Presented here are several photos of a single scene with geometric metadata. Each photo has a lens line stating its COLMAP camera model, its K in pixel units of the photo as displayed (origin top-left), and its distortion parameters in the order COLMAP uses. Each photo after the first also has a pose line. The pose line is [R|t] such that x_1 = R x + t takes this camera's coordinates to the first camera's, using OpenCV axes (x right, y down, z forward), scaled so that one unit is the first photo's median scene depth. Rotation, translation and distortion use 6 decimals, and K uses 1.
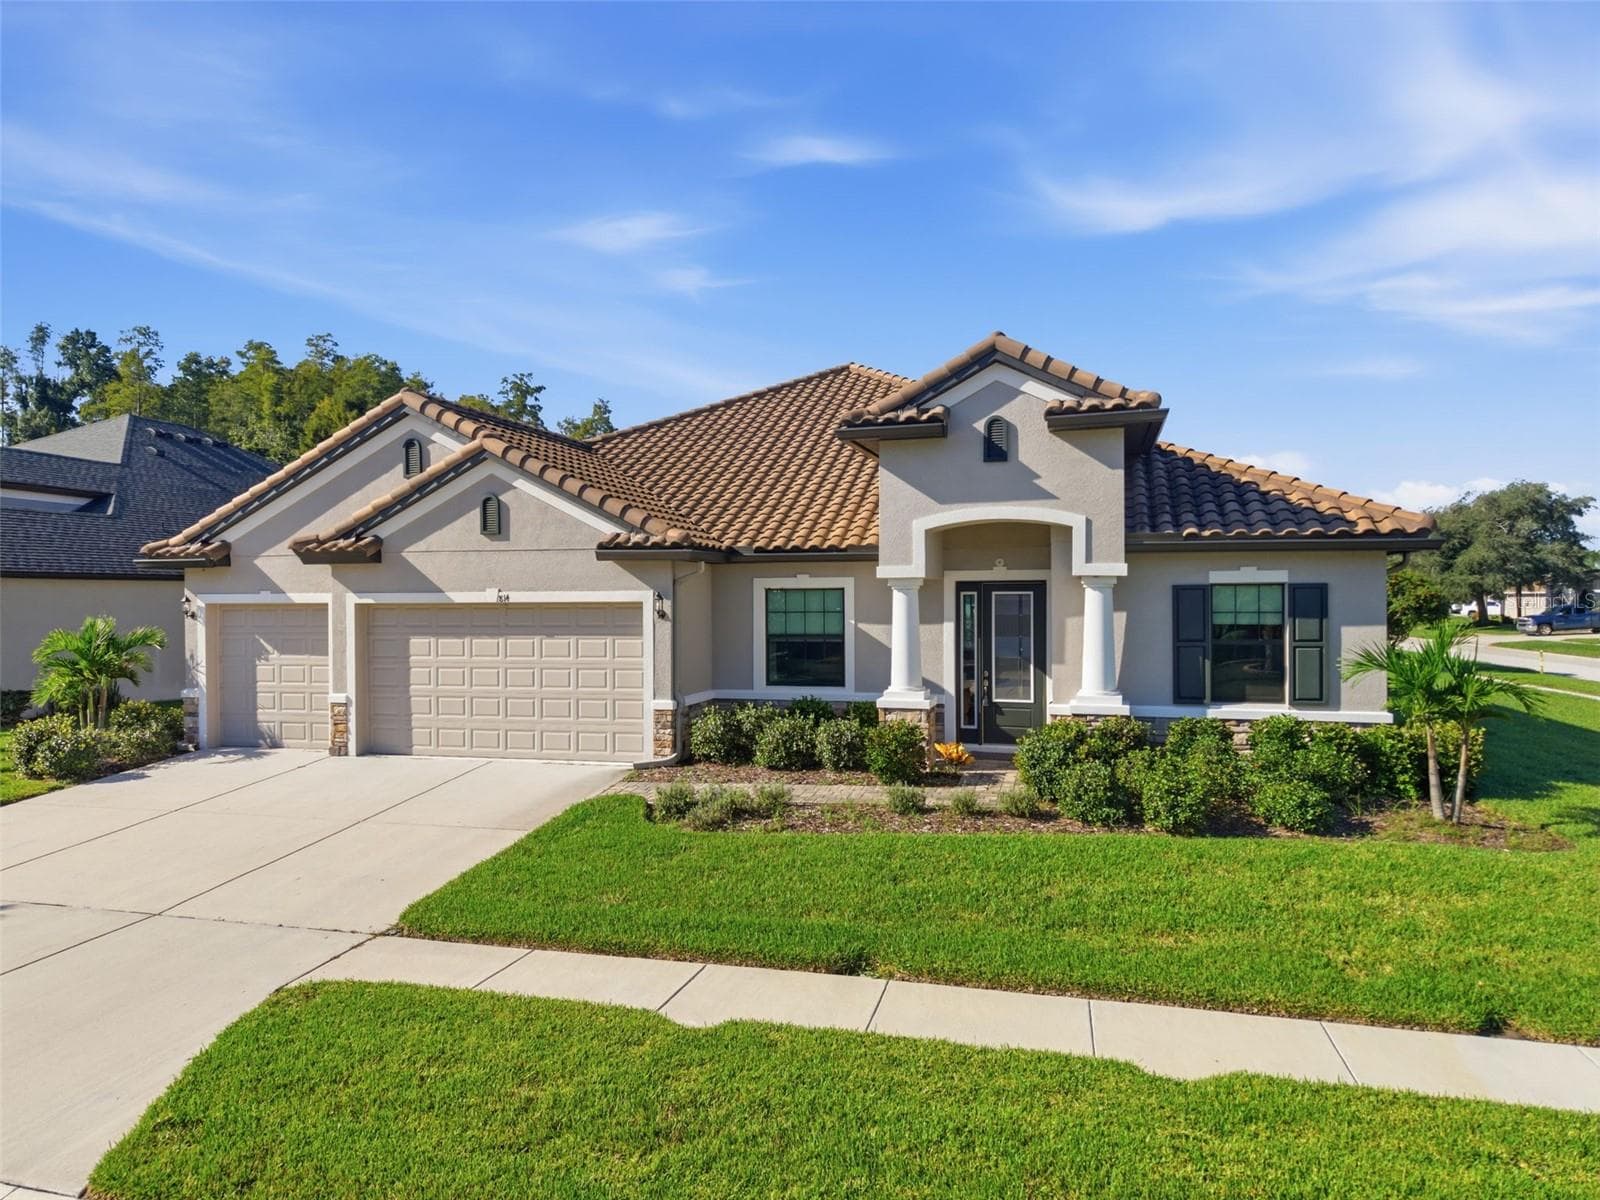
lens RADIAL K [[1073.3, 0, 800.0], [0, 1073.3, 600.0], [0, 0, 1]] dist [0.037860, -0.030370]
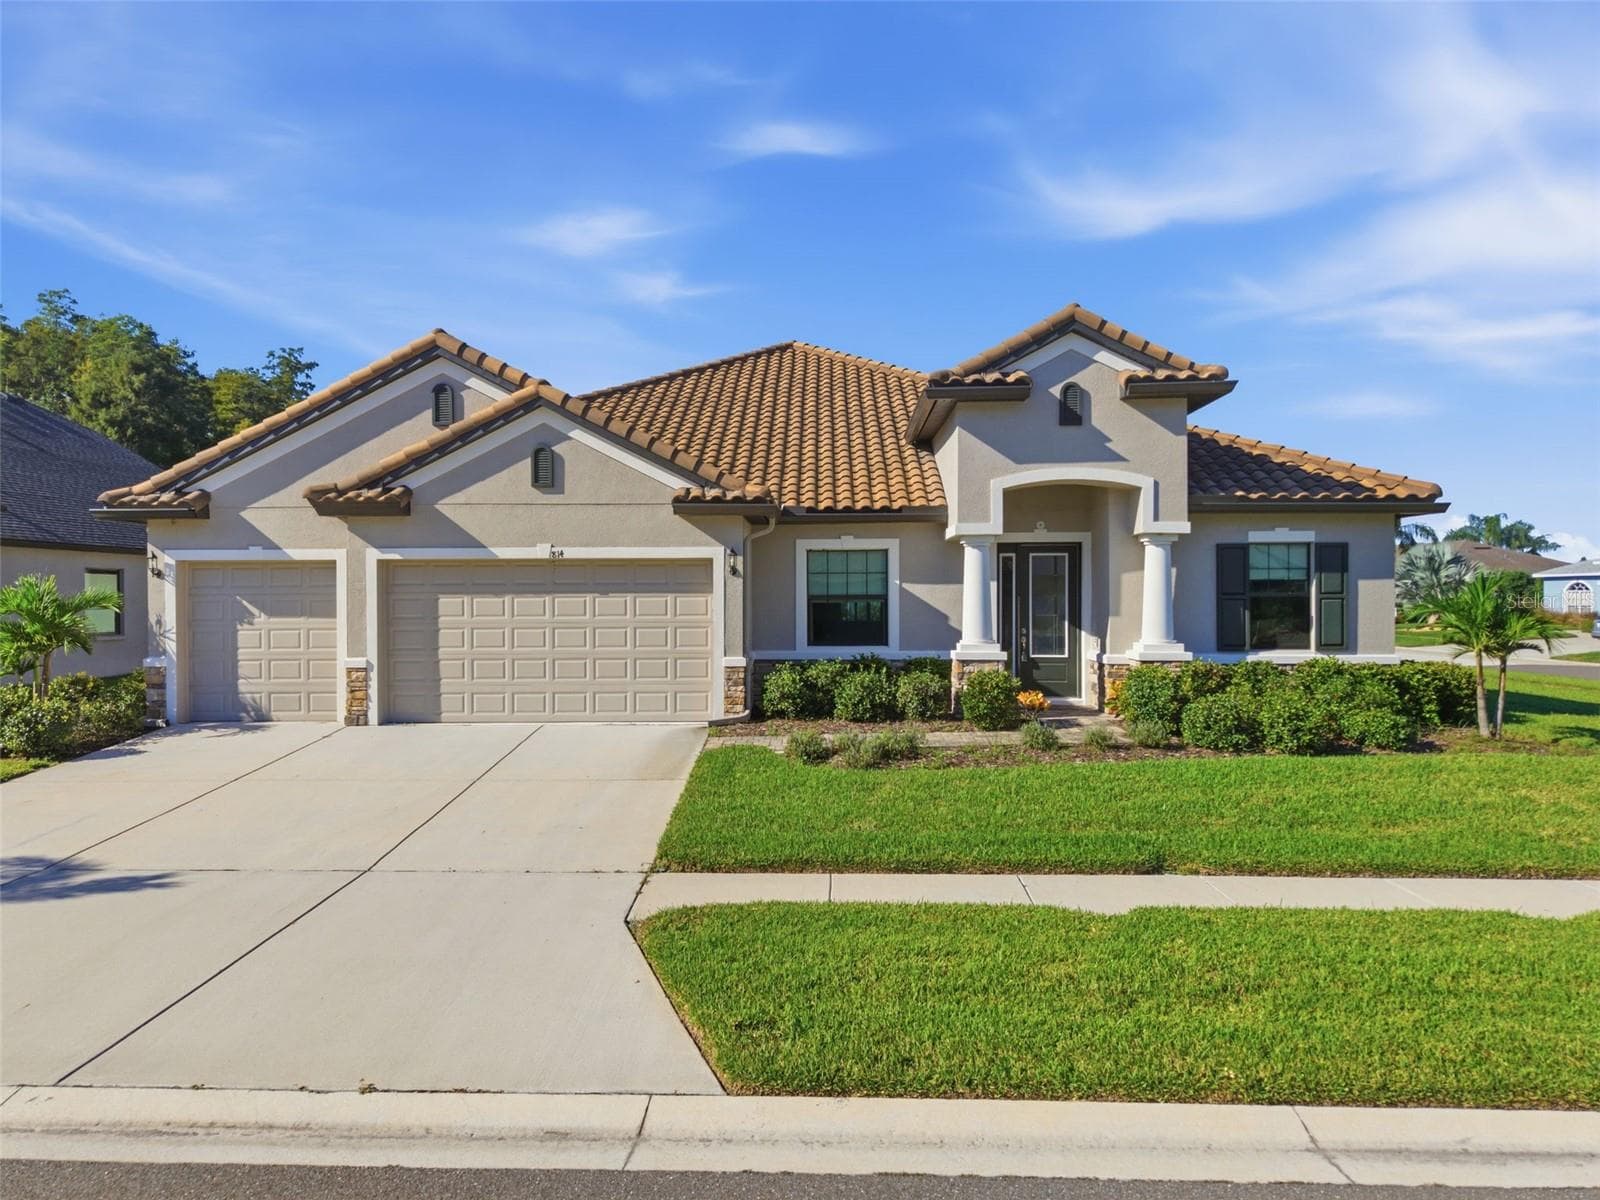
lens RADIAL K [[1073.3, 0, 800.0], [0, 1073.3, 600.0], [0, 0, 1]] dist [0.037860, -0.030370]
pose [[0.973463, 0.001809, 0.228838, -0.287313], [-0.001201, 0.999995, -0.002795, 0.042164], [-0.228842, 0.002447, 0.973460, 0.021470]]
